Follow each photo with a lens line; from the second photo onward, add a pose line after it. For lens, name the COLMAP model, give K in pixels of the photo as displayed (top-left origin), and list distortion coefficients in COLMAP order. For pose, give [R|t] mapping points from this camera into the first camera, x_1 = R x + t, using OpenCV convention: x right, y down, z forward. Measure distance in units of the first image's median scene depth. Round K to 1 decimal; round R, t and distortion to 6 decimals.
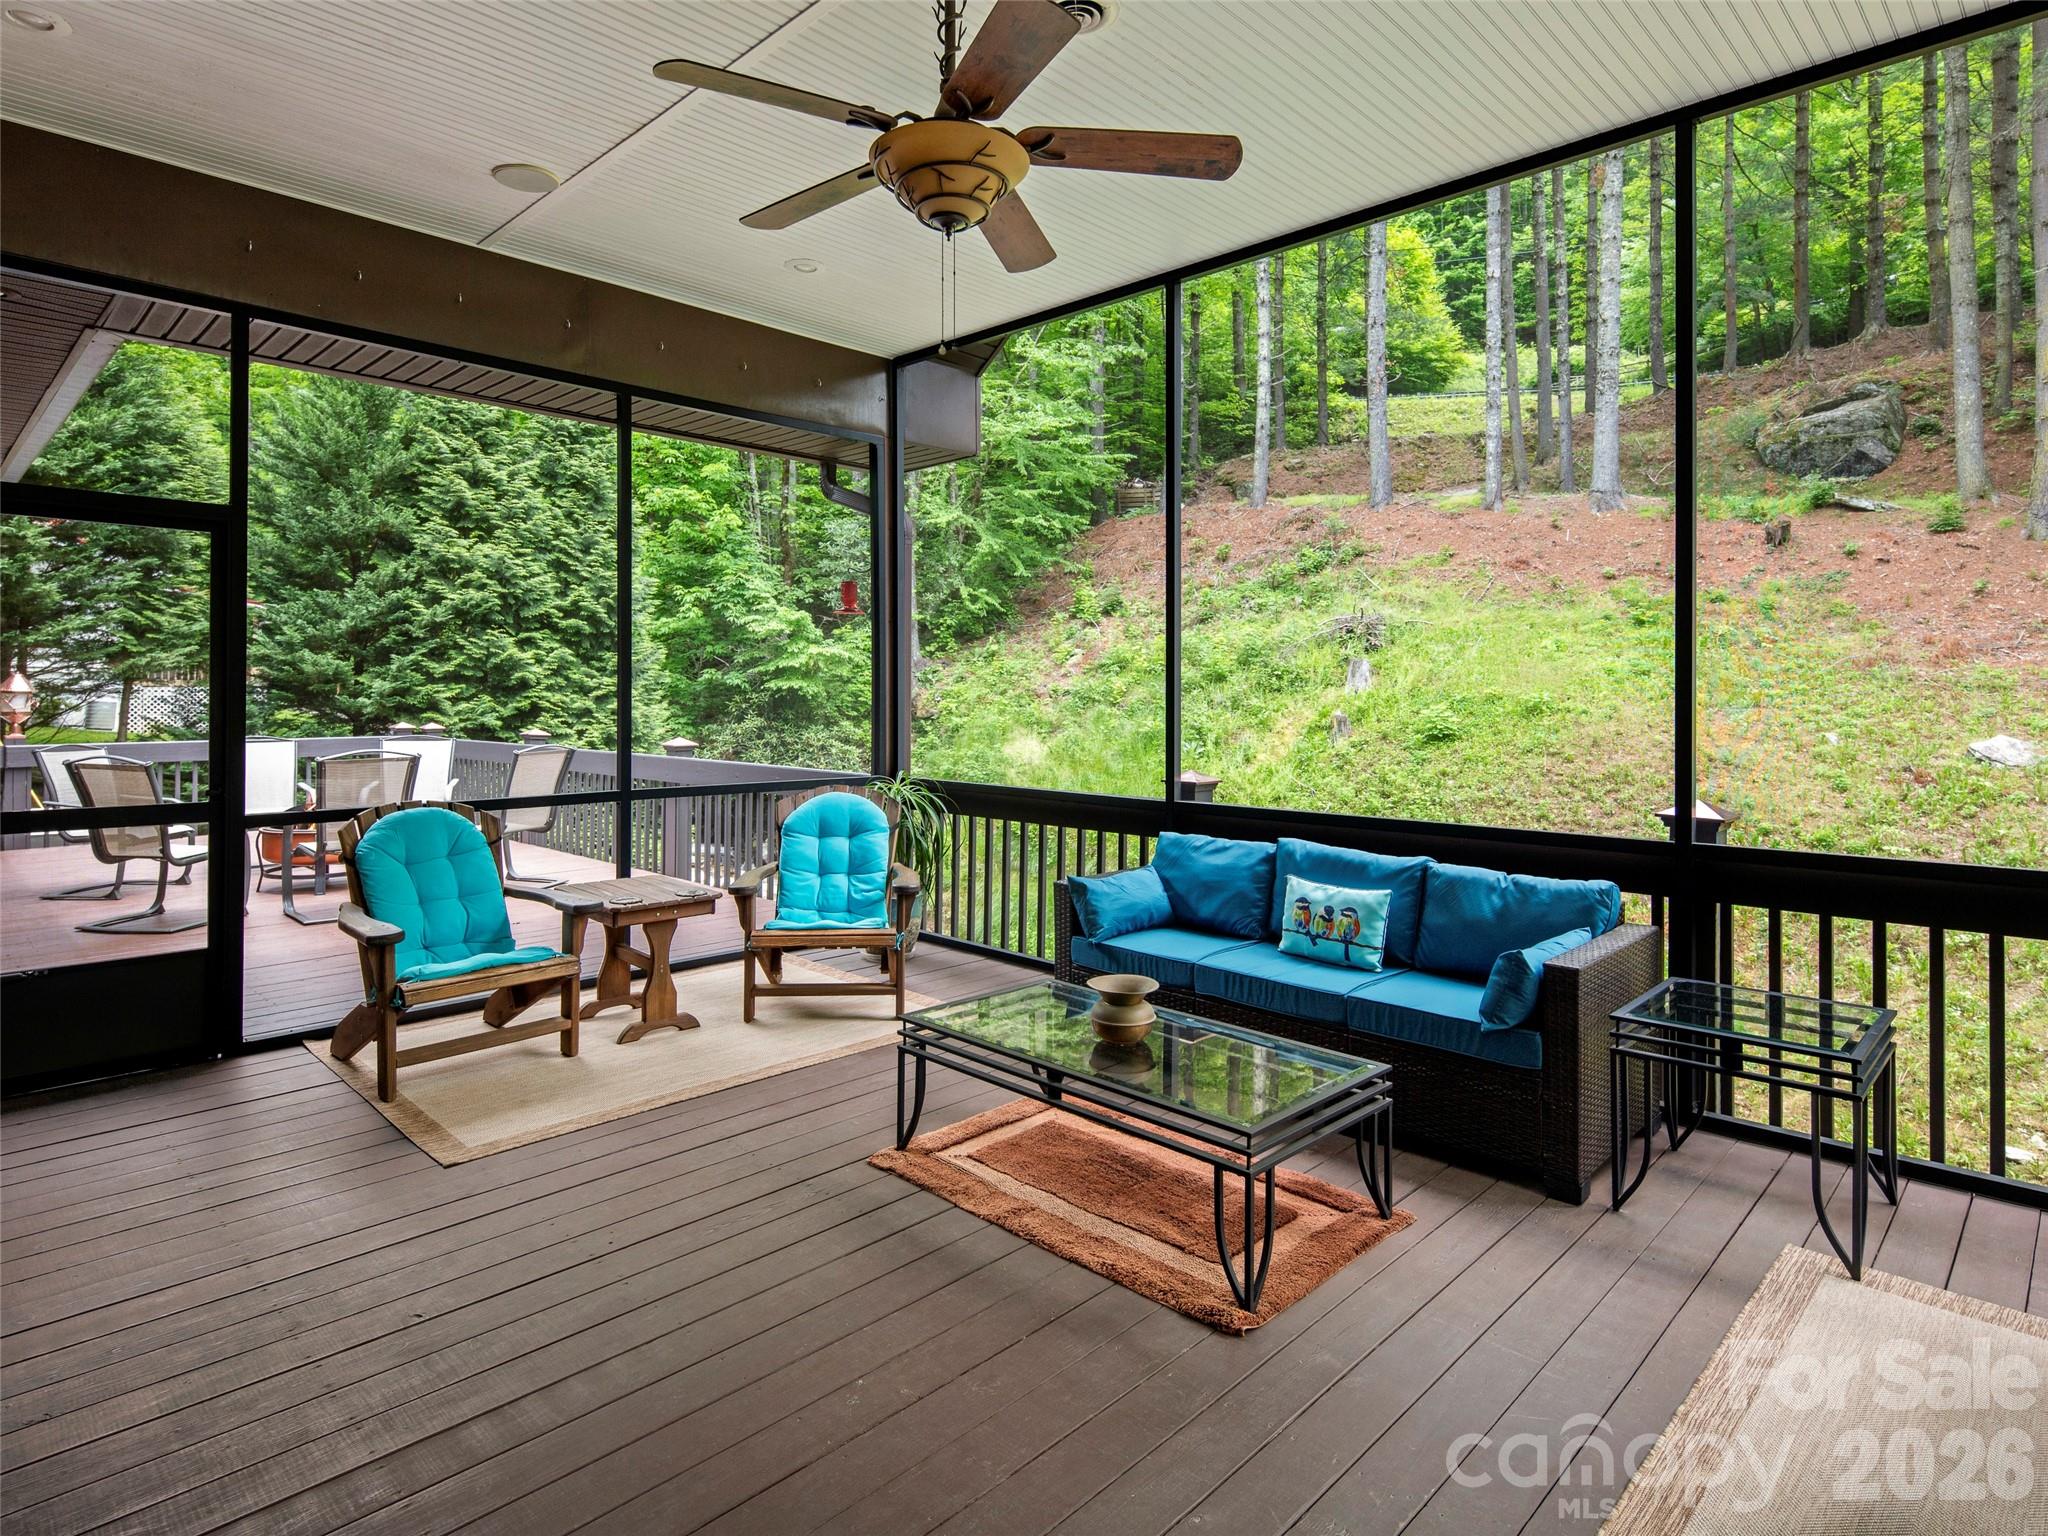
lens RADIAL K [[1124.2, 0, 1013.2], [0, 1124.2, 689.4], [0, 0, 1]] dist [0.009174, -0.006480]
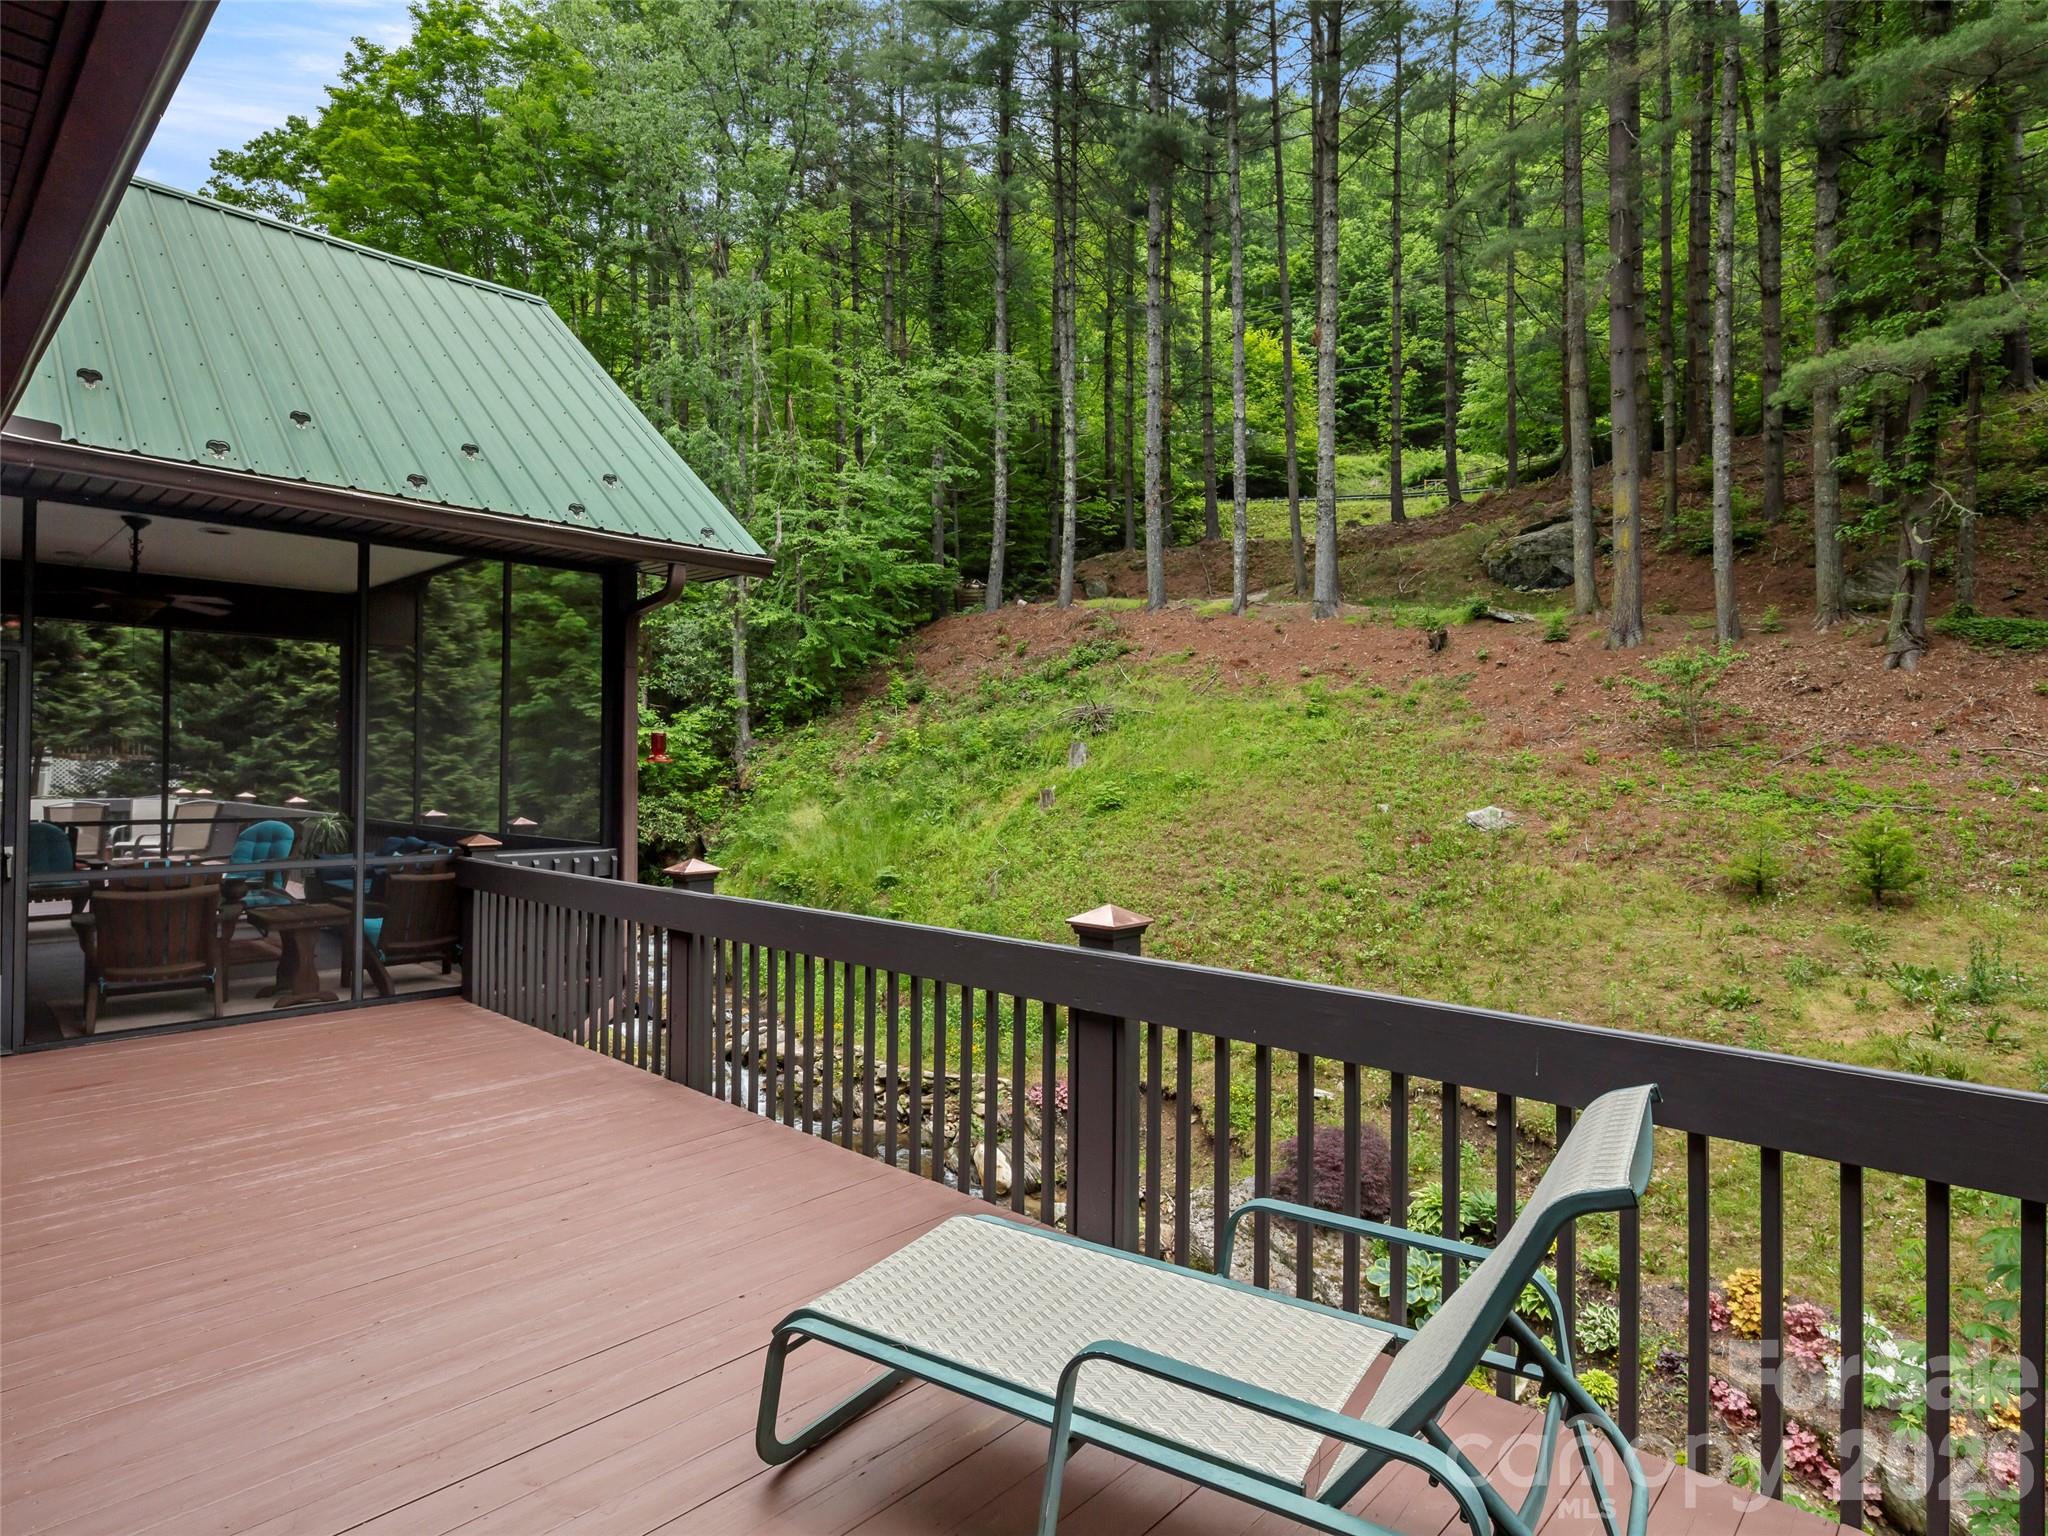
lens RADIAL K [[1124.2, 0, 1014.6], [0, 1124.2, 741.3], [0, 0, 1]] dist [0.009174, -0.006480]
pose [[0.999878, 0.005293, 0.014702, 0.205437], [-0.004983, 0.999767, -0.021008, -0.002386], [-0.014810, 0.020932, 0.999671, -0.196089]]
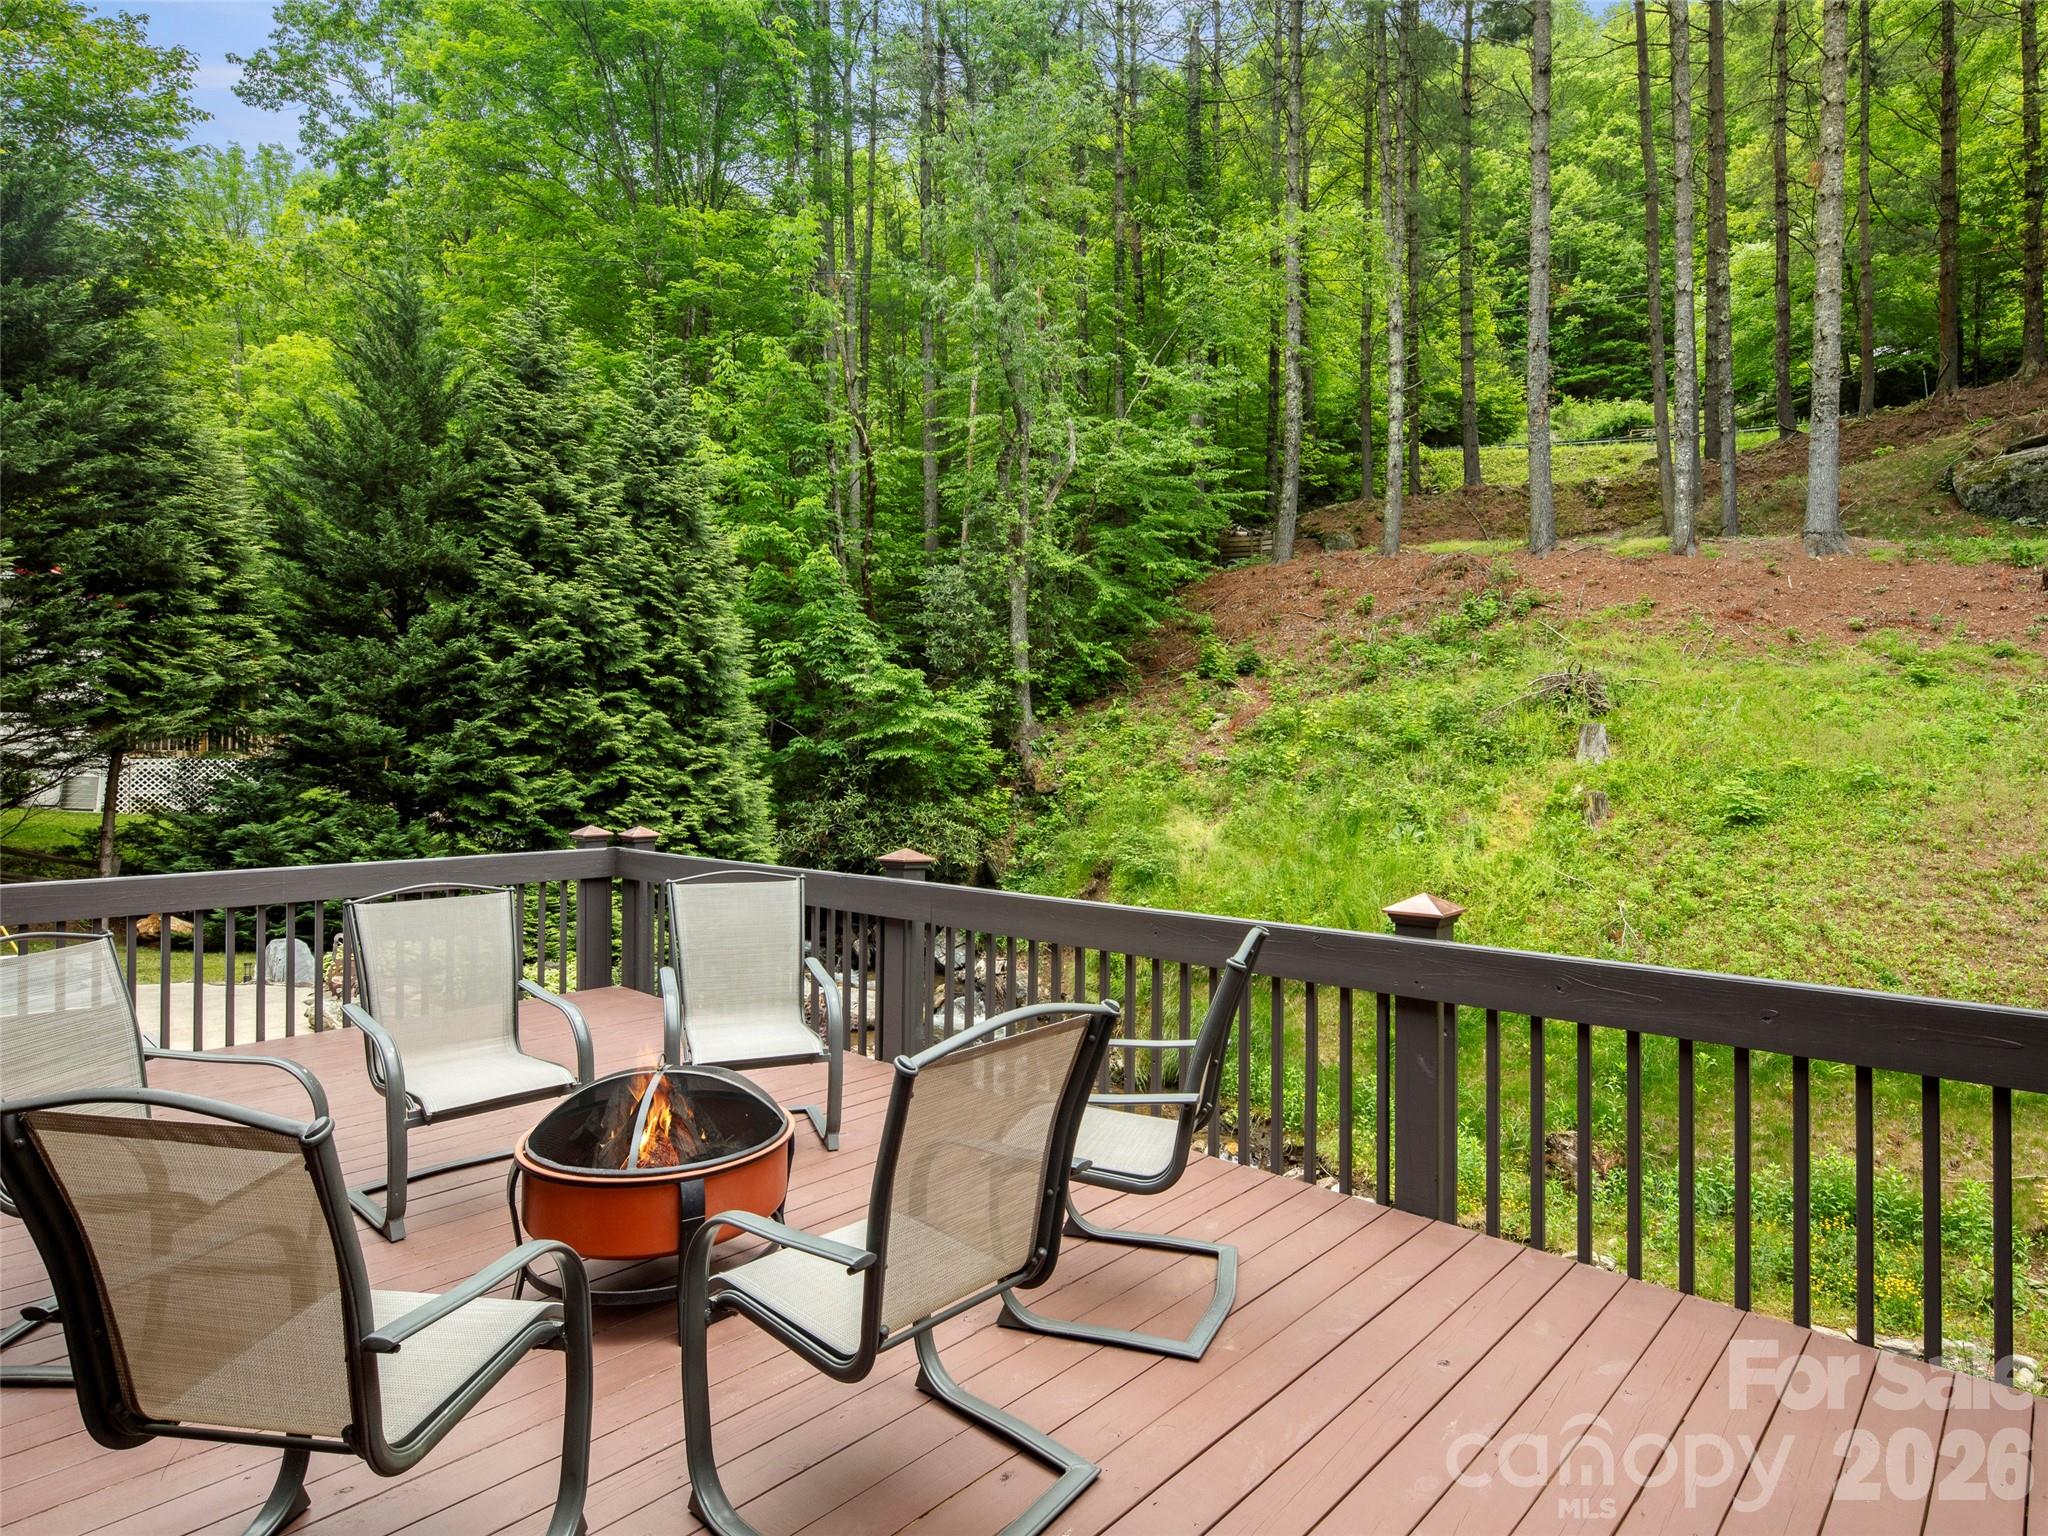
lens RADIAL K [[1124.2, 0, 1023.4], [0, 1124.2, 747.8], [0, 0, 1]] dist [0.009174, -0.006480]
pose [[0.999847, -0.001091, 0.017485, -0.124502], [0.001223, 0.999971, -0.007537, -0.003195], [-0.017476, 0.007557, 0.999819, 0.151797]]
